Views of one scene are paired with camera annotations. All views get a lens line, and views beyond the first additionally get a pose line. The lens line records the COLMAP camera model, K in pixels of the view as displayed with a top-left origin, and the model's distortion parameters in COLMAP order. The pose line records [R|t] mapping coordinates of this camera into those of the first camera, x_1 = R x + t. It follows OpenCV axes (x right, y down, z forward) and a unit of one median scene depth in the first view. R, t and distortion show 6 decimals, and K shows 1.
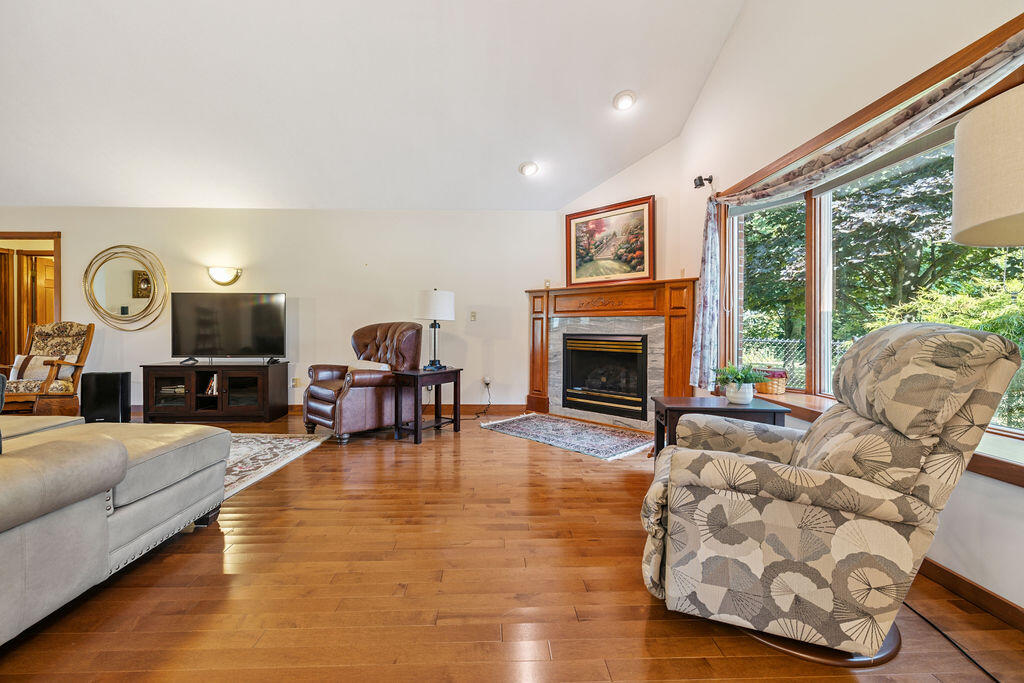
lens RADIAL K [[428.5, 0, 509.3], [0, 428.5, 329.5], [0, 0, 1]] dist [-0.000105, 0.000022]
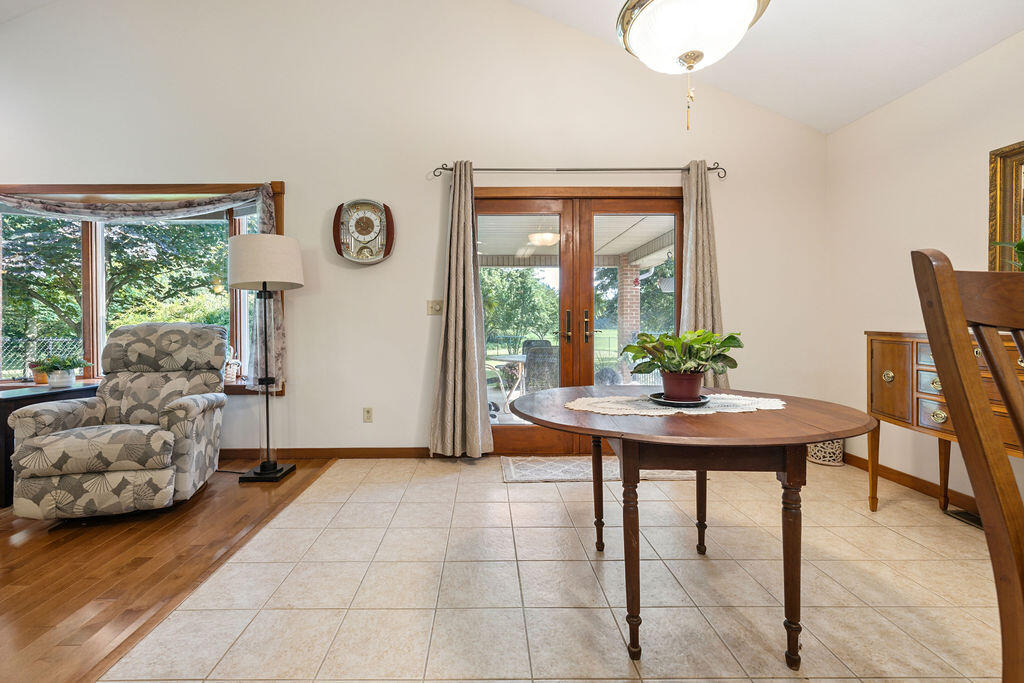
lens RADIAL K [[428.5, 0, 509.3], [0, 428.5, 329.5], [0, 0, 1]] dist [-0.000105, 0.000022]
pose [[-0.007458, -0.012827, 0.999890, -0.350622], [0.001631, 0.999916, 0.012839, -0.001577], [-0.999971, 0.001727, -0.007436, -0.133714]]
